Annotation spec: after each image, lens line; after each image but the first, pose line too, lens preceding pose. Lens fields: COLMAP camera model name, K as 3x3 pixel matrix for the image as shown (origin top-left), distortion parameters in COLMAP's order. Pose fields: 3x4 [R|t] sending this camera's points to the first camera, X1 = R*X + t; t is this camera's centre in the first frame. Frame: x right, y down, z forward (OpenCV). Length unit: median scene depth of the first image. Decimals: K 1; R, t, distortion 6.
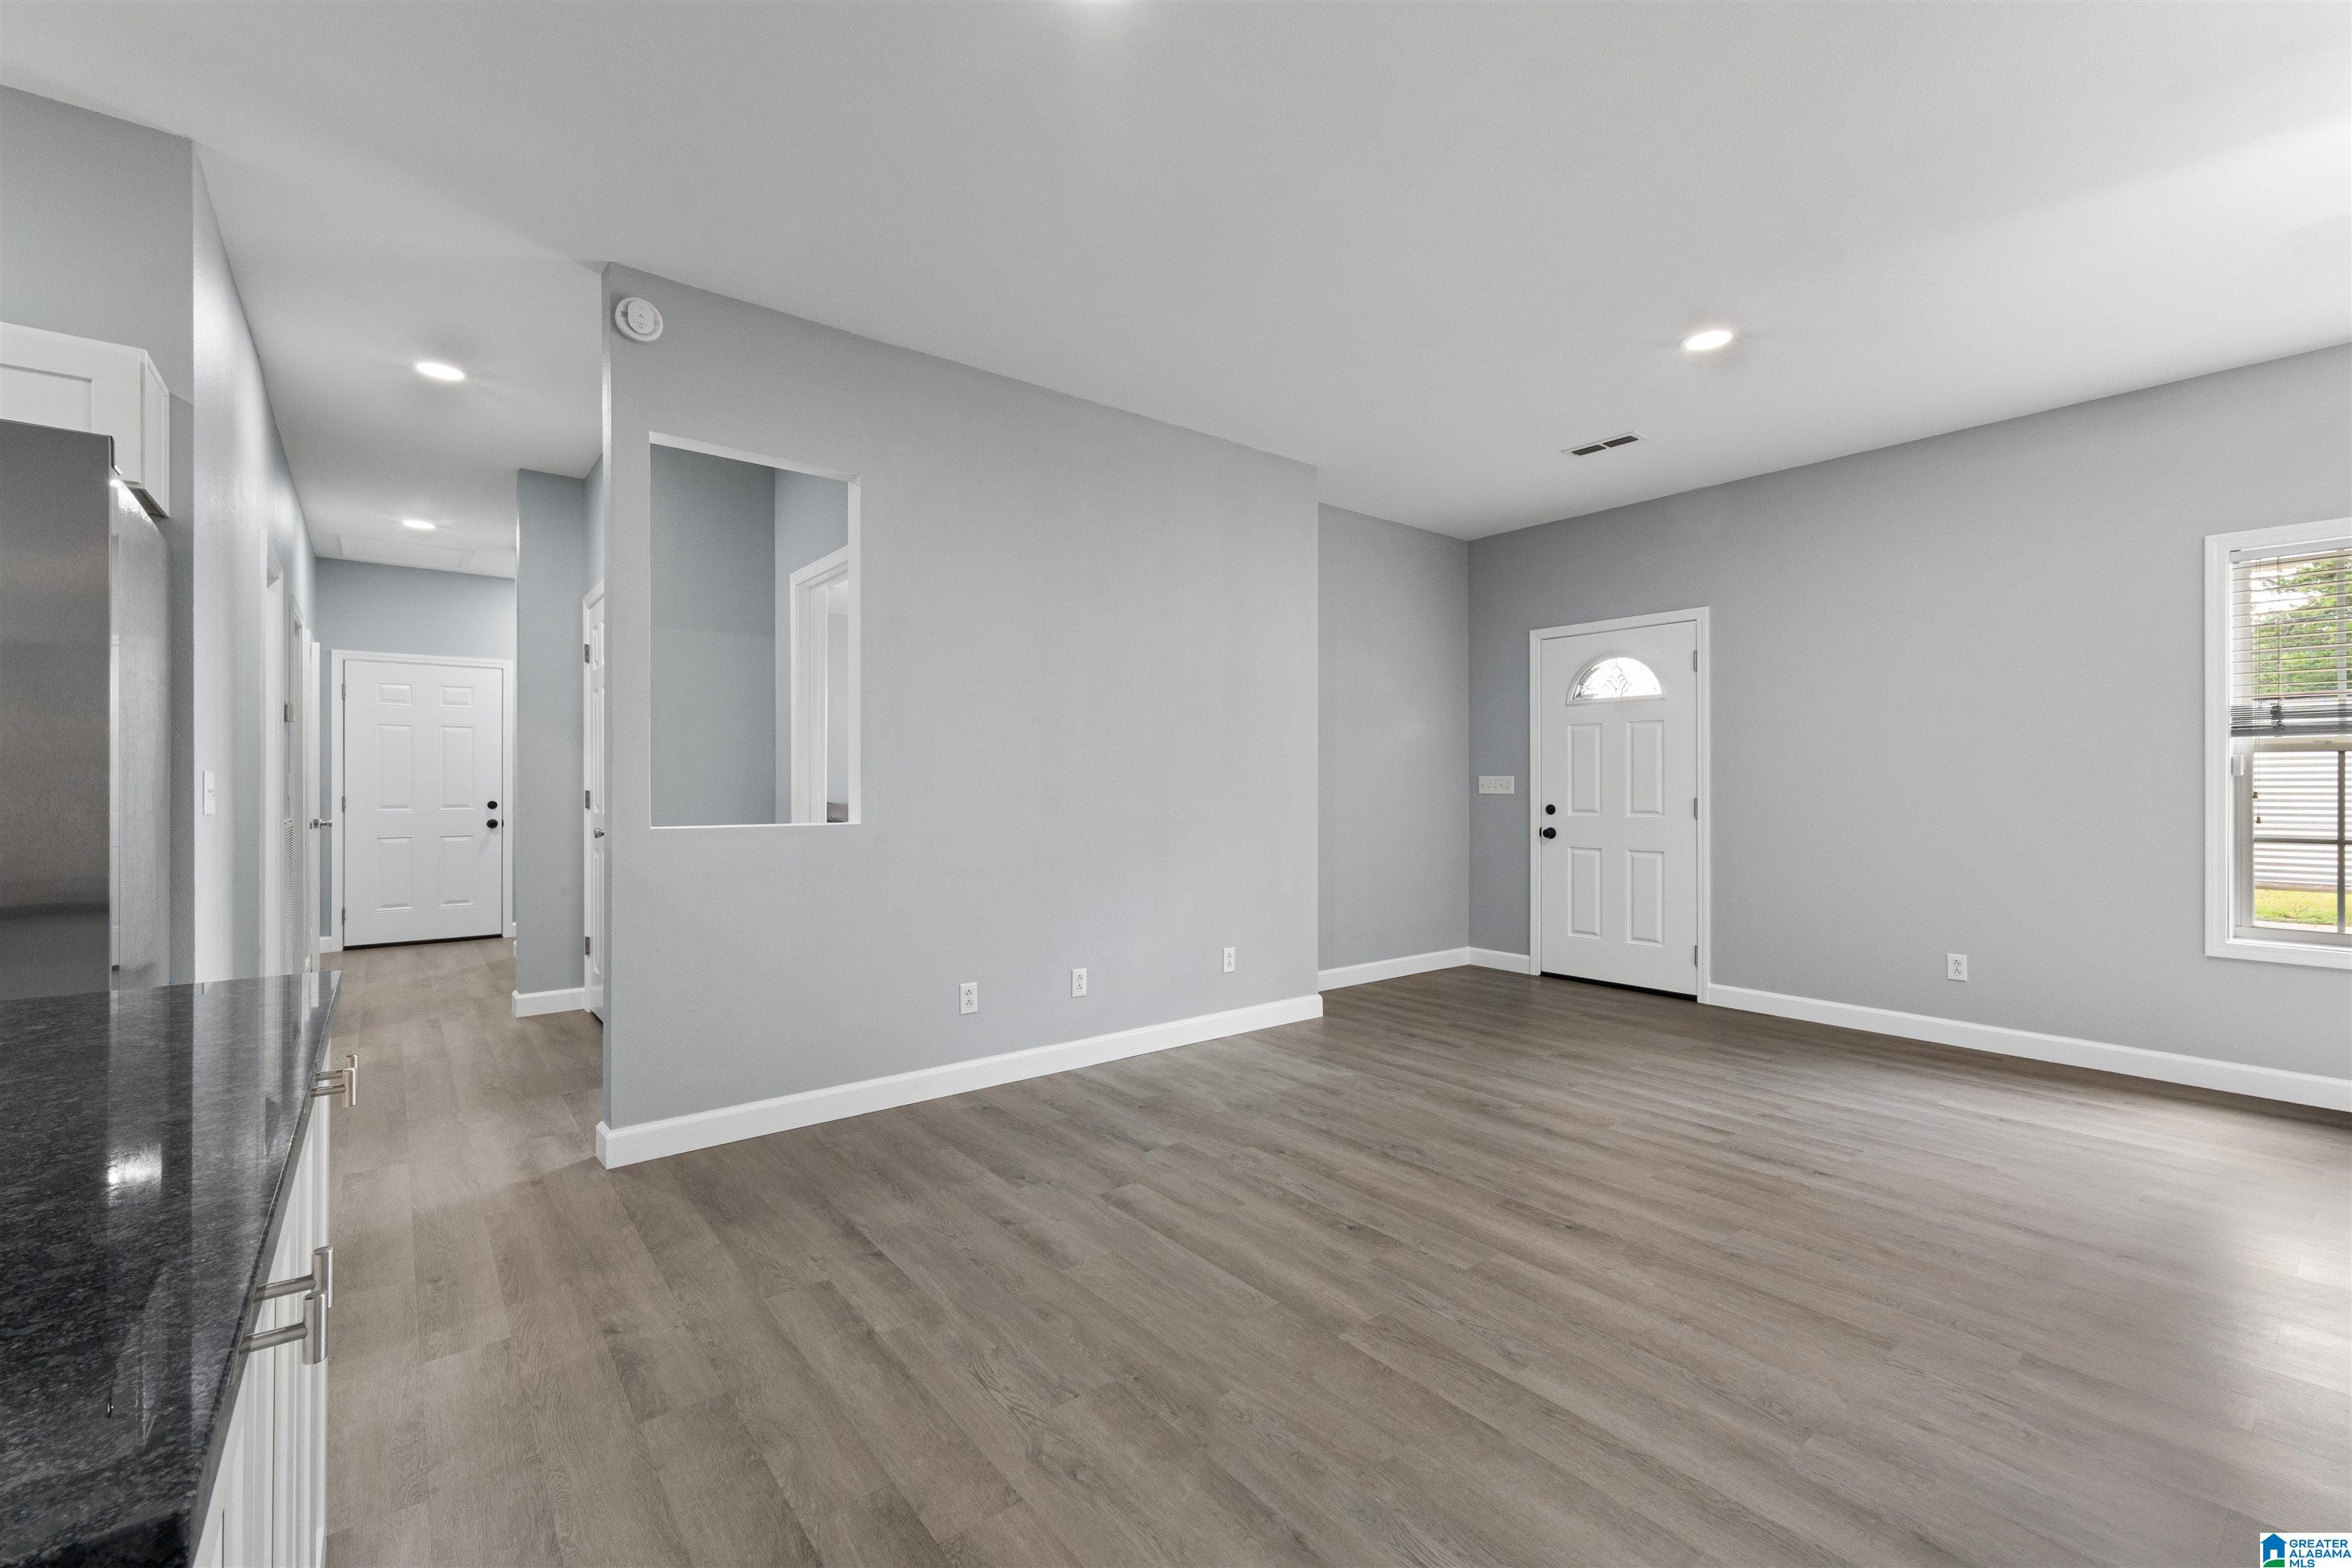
lens RADIAL K [[995.1, 0, 1179.3], [0, 995.1, 780.6], [0, 0, 1]] dist [0.002373, 0.000152]
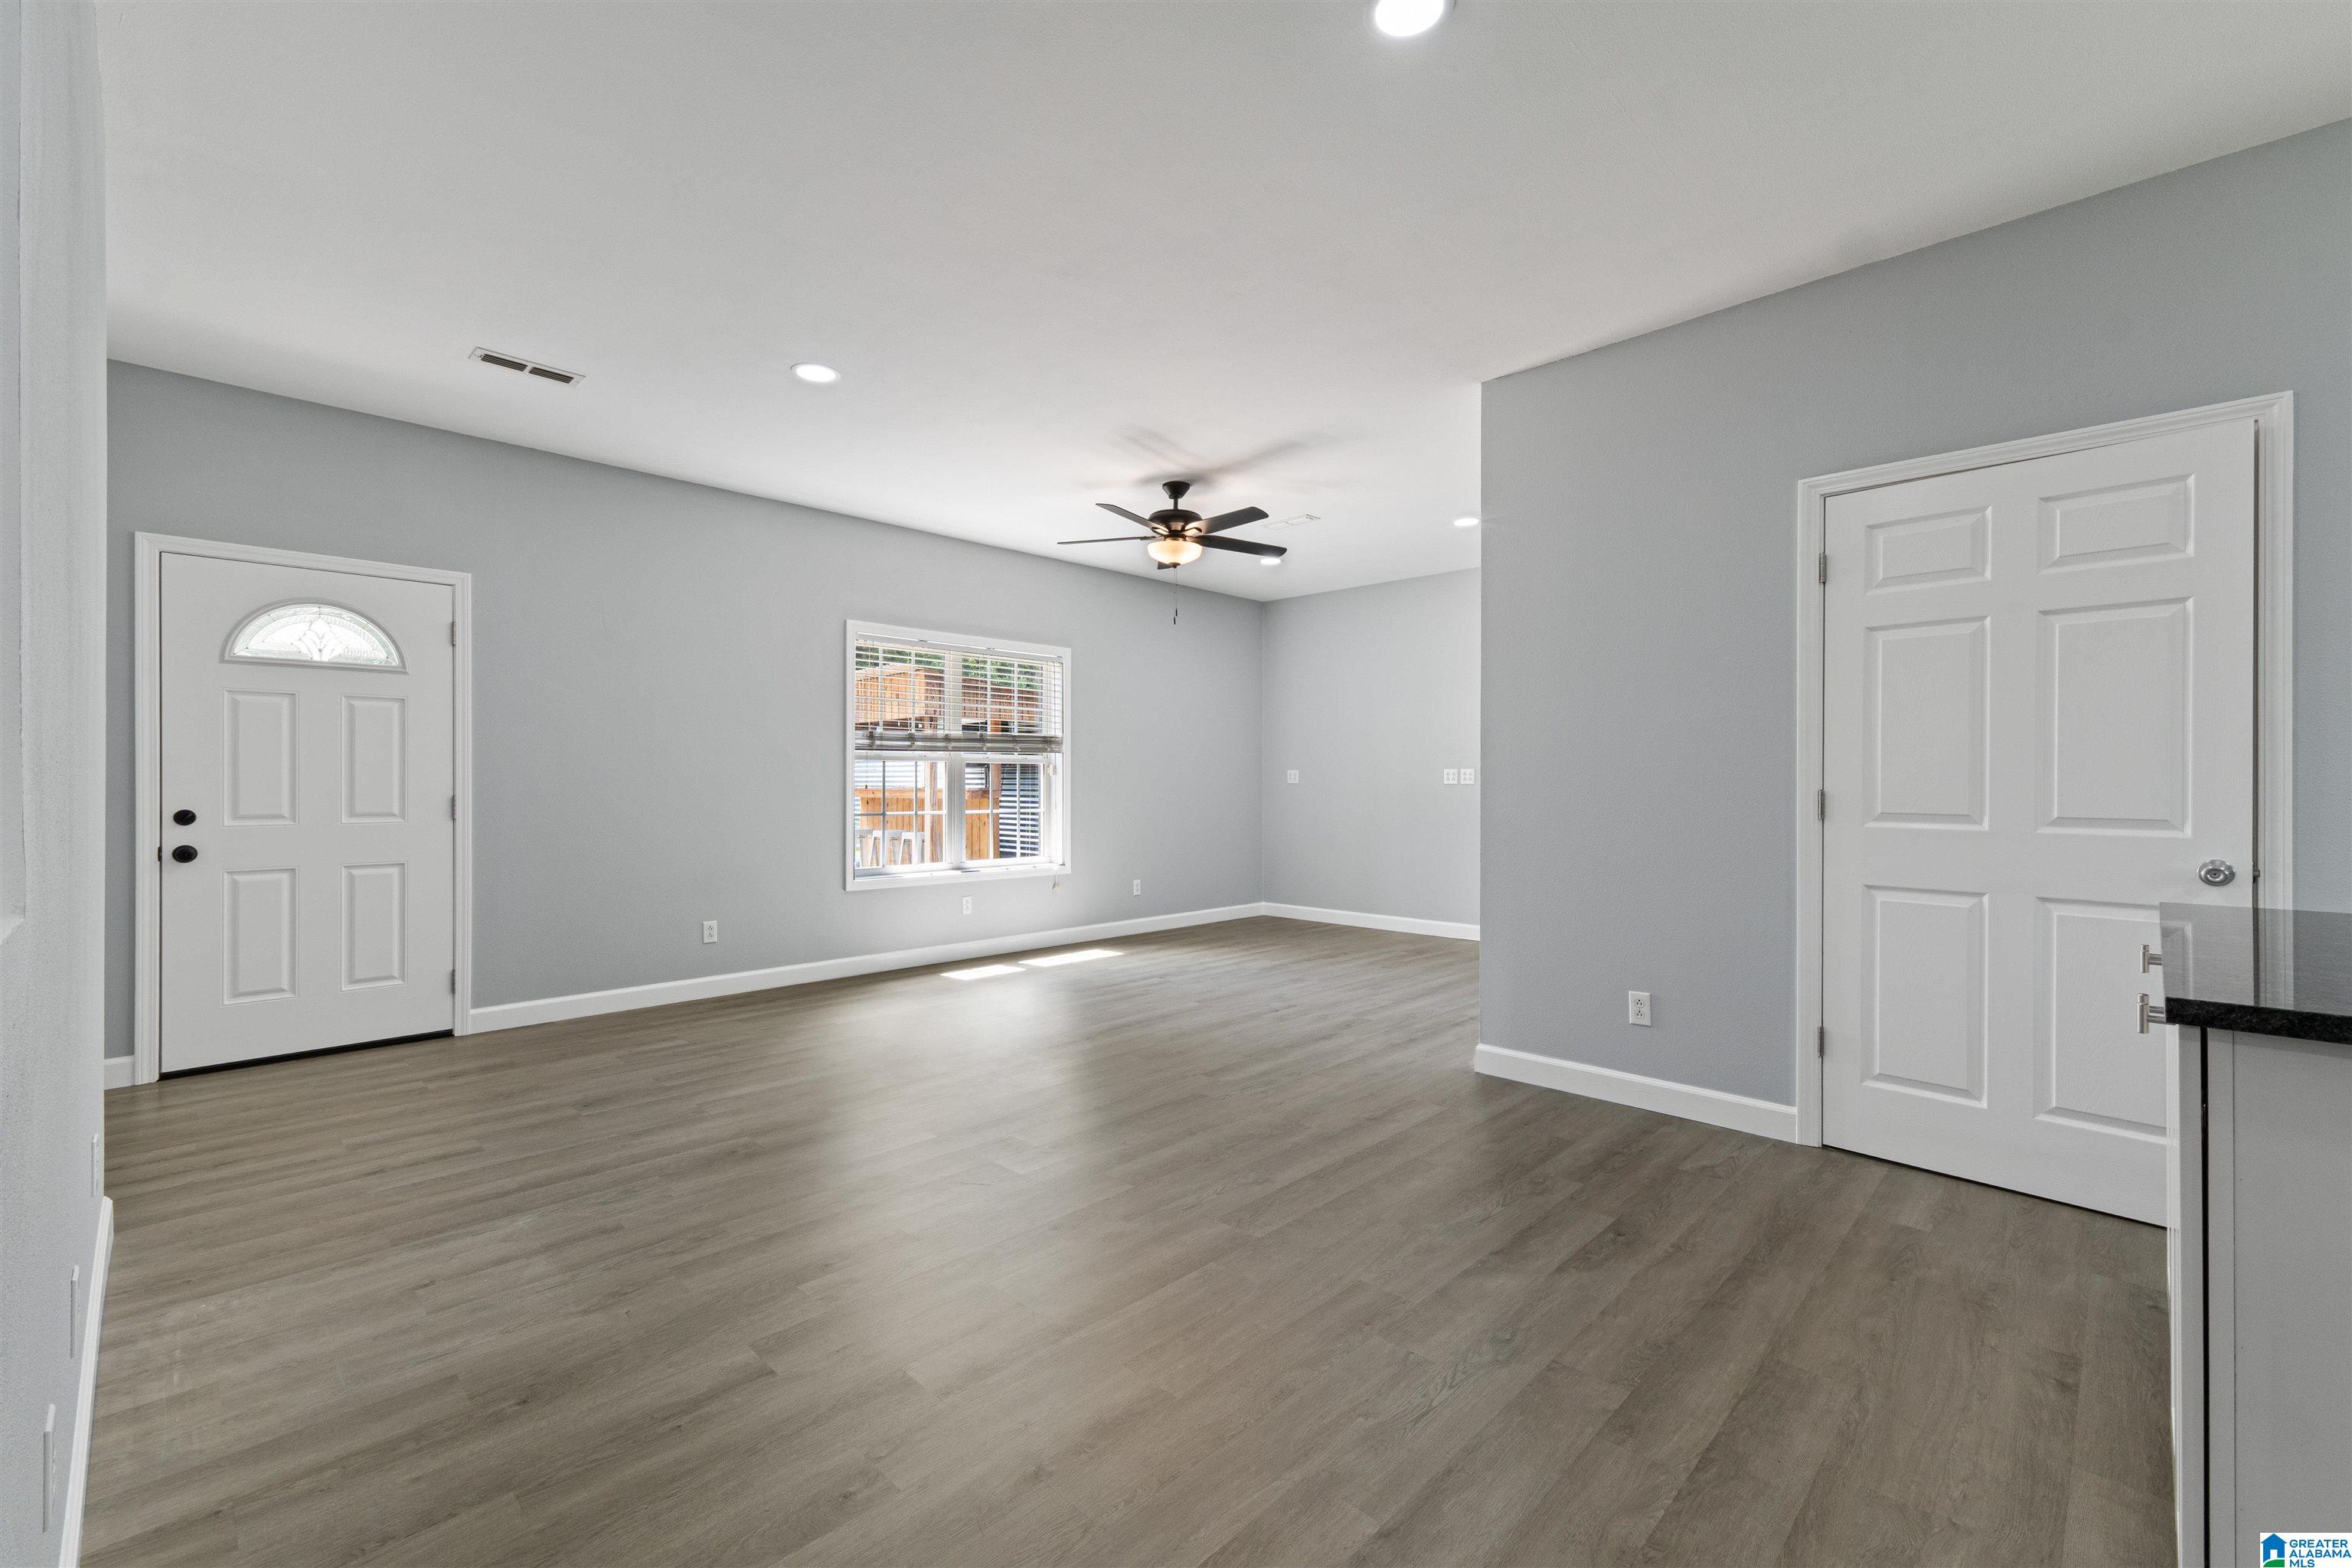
lens RADIAL K [[995.1, 0, 1179.3], [0, 995.1, 780.6], [0, 0, 1]] dist [0.002373, 0.000152]
pose [[-0.132591, 0.002068, 0.991169, -0.668562], [-0.002859, 0.999993, -0.002469, 0.008546], [-0.991167, -0.003161, -0.132584, 0.827479]]
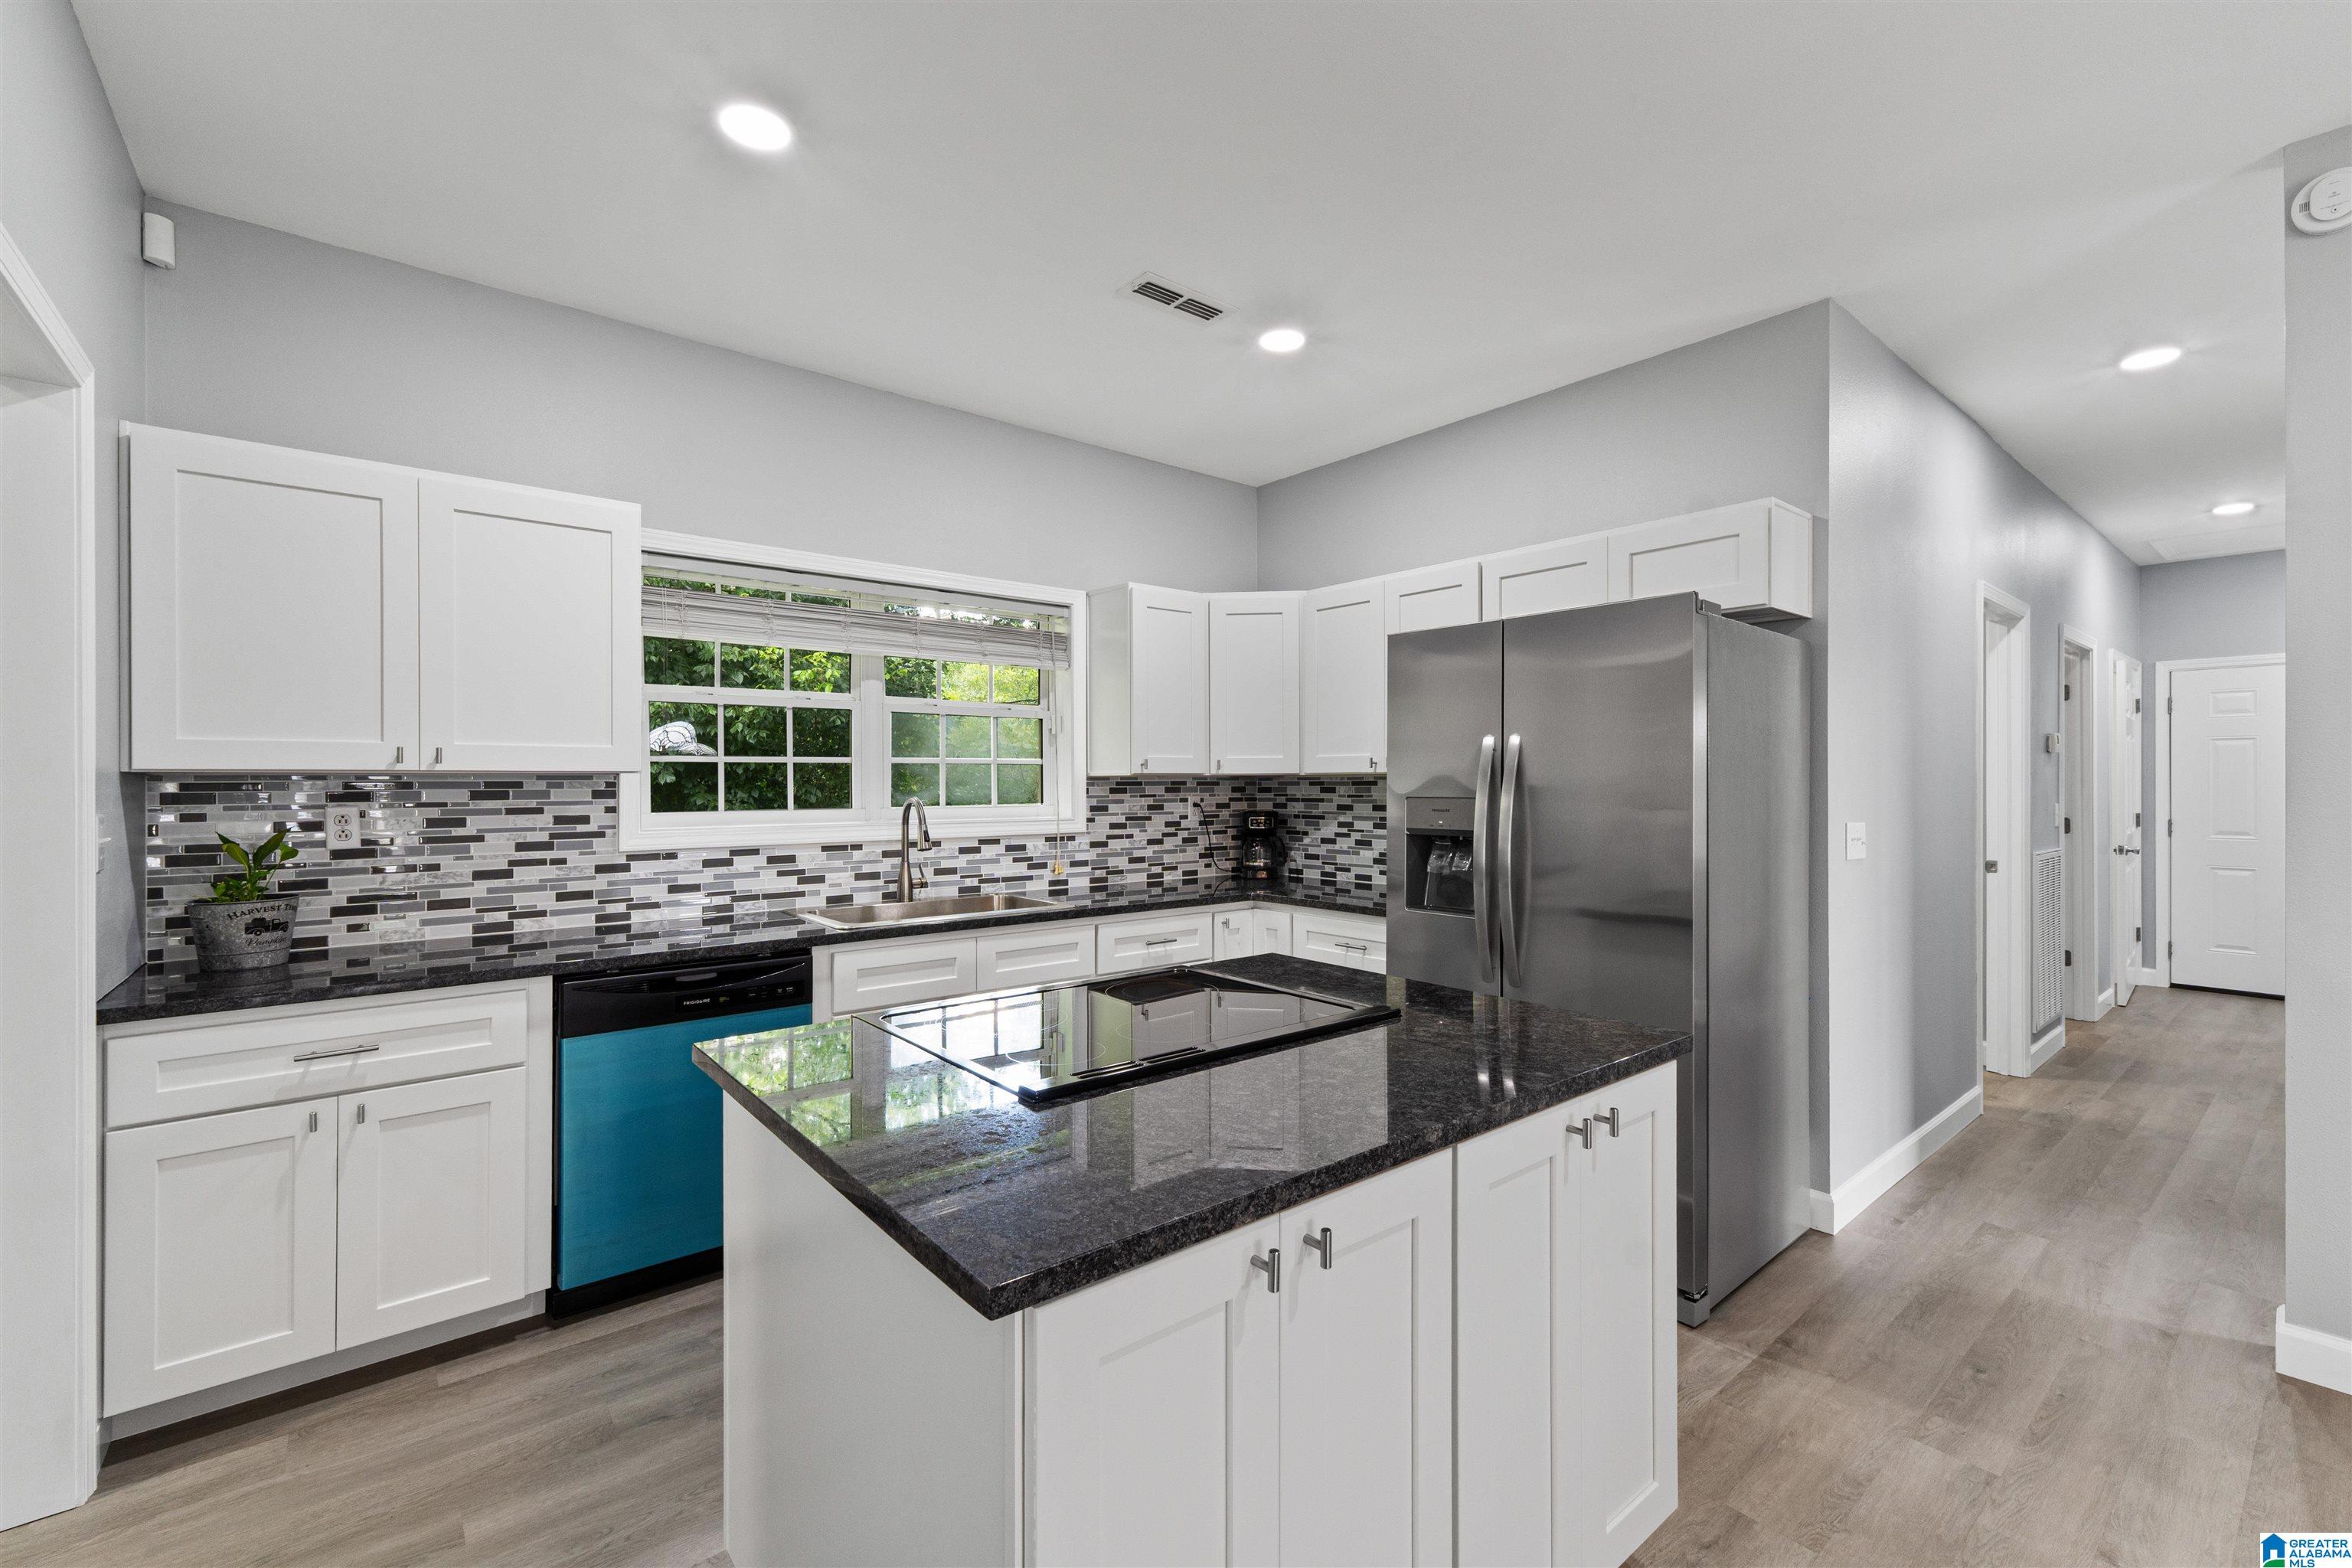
lens RADIAL K [[986.2, 0, 1176.0], [0, 986.2, 784.0], [0, 0, 1]] dist [0.000128, -0.000097]
pose [[0.005556, 0.001327, -0.999984, 0.121736], [0.005830, 0.999982, 0.001359, -0.042539], [0.999968, -0.005838, 0.005549, 0.135569]]
